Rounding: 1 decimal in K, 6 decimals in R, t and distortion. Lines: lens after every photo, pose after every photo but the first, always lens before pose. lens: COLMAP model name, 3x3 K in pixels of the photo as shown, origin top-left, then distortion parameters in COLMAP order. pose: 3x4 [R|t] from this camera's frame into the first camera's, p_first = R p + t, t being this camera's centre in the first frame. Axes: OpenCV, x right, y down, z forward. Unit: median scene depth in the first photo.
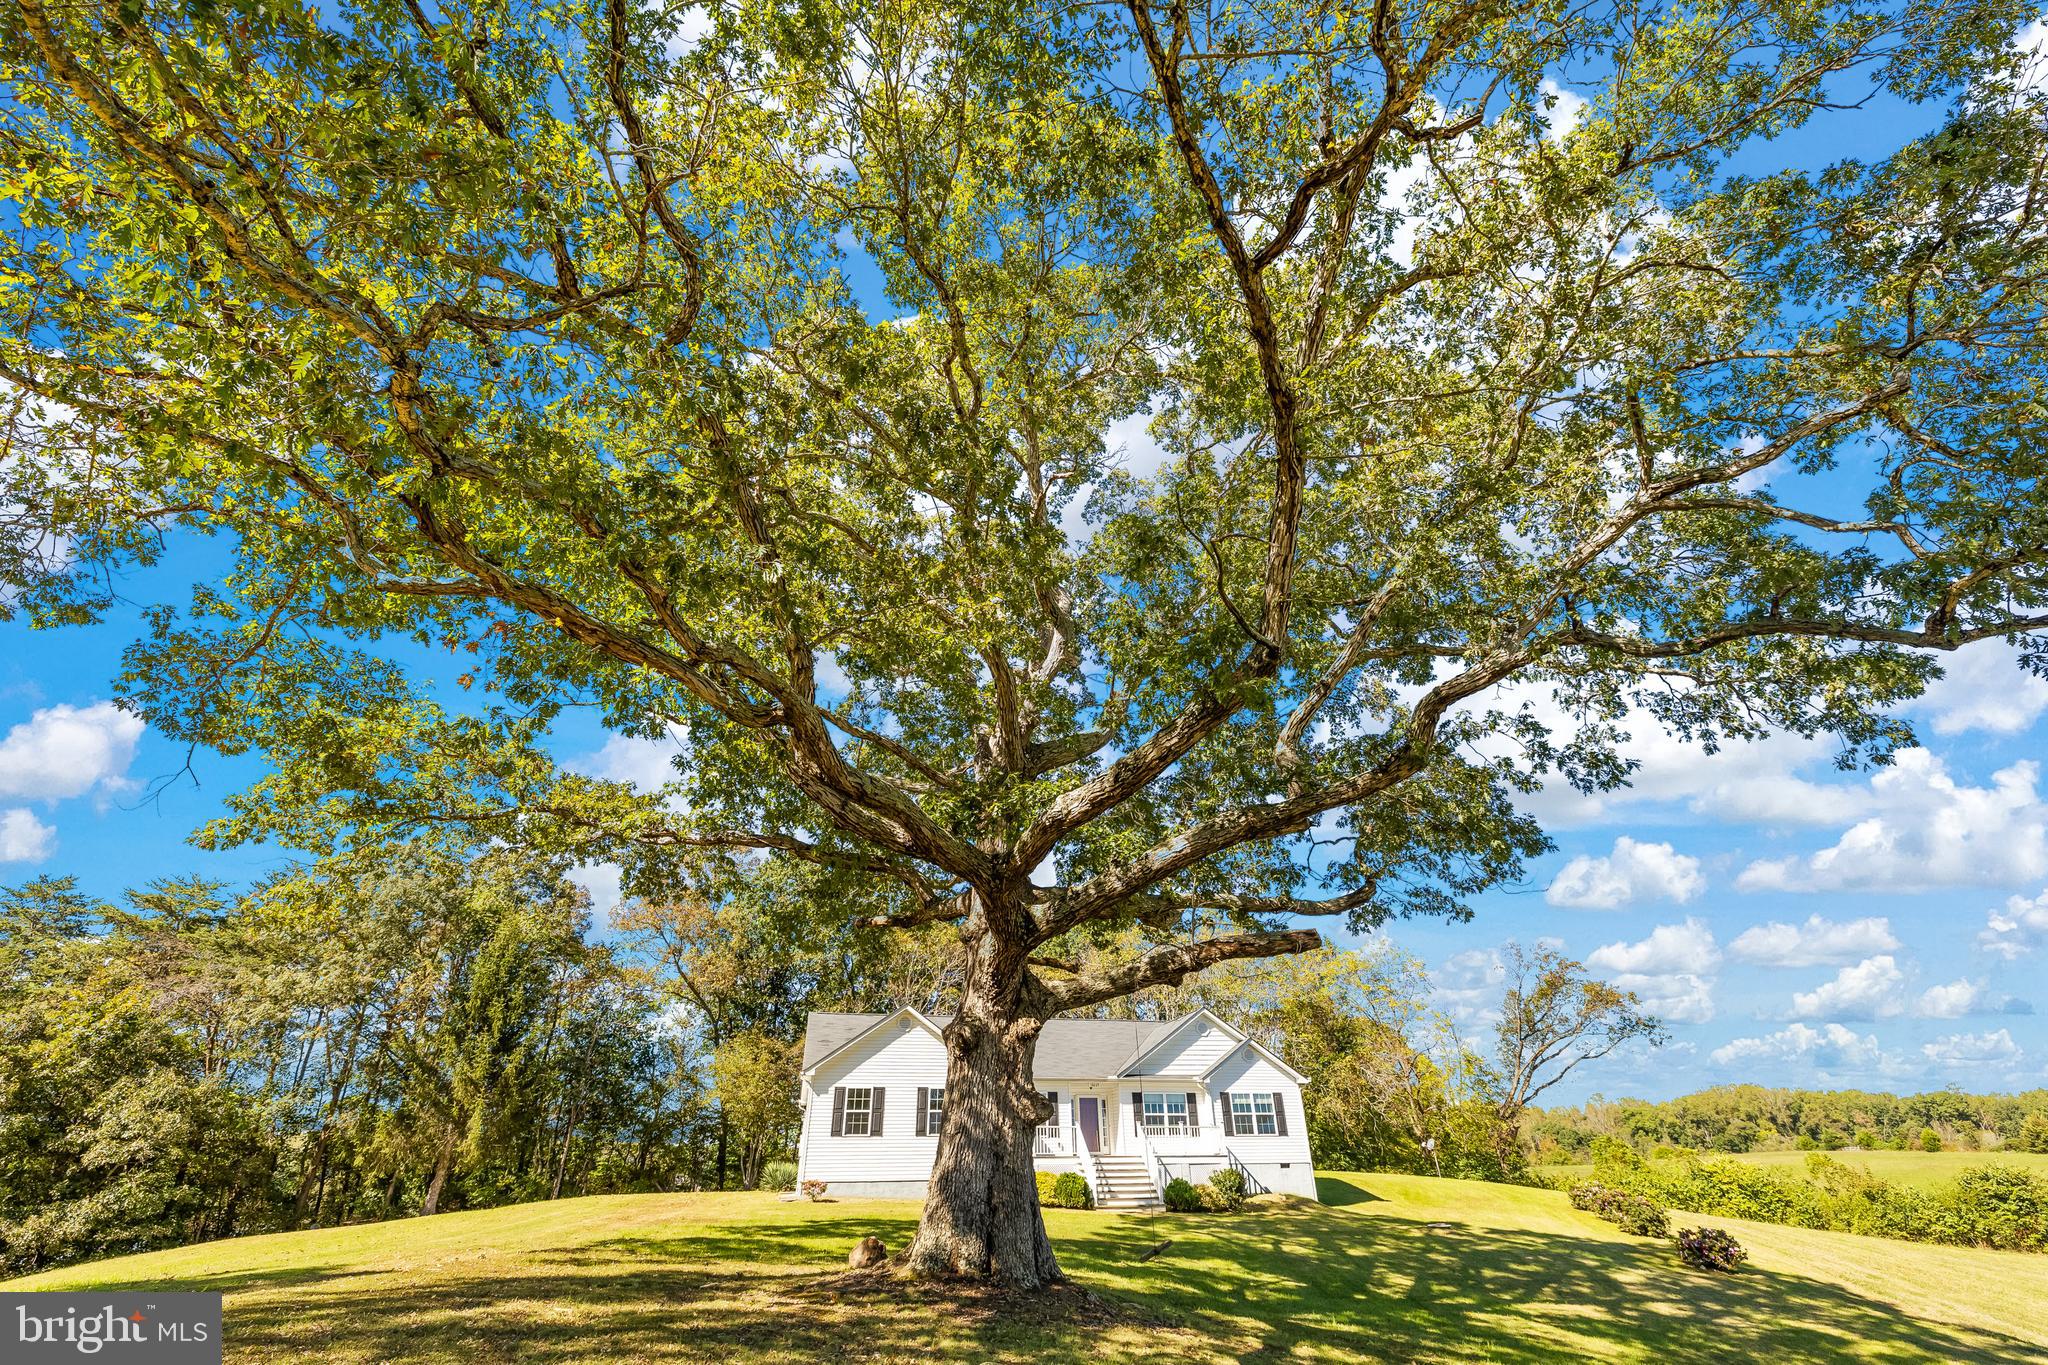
lens RADIAL K [[881.7, 0, 1018.2], [0, 881.7, 678.7], [0, 0, 1]] dist [0.004509, -0.001386]
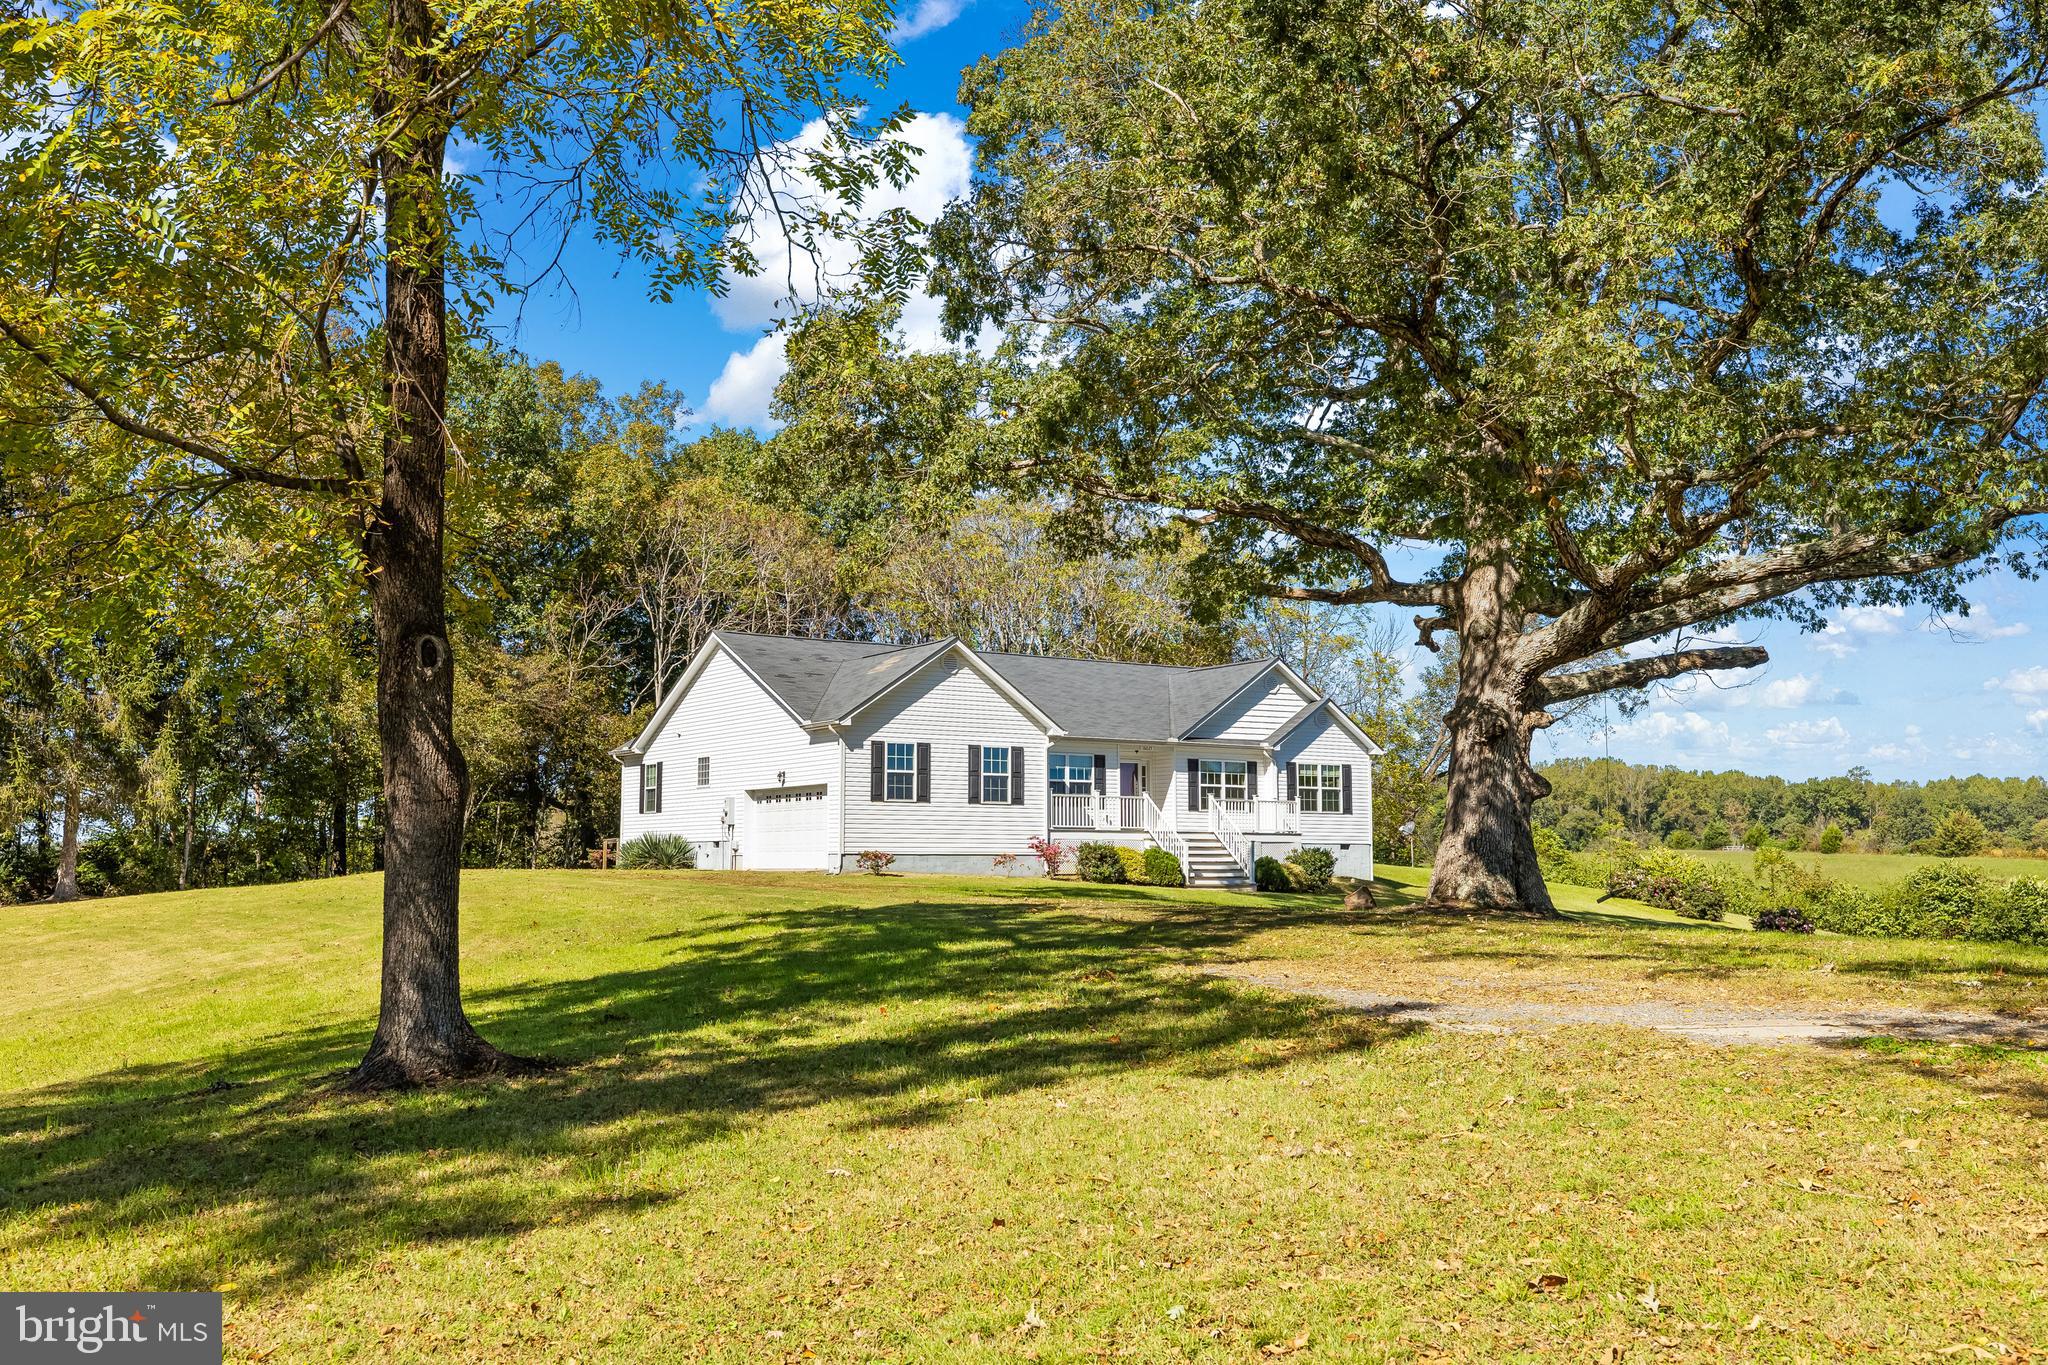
lens RADIAL K [[1891.2, 0, 1007.7], [0, 1891.2, 664.8], [0, 0, 1]] dist [0.005382, 0.000000]
pose [[0.937378, 0.049027, 0.344847, -0.583622], [-0.179331, 0.916673, 0.357143, -0.160111], [-0.298602, -0.396619, 0.868061, -0.337182]]
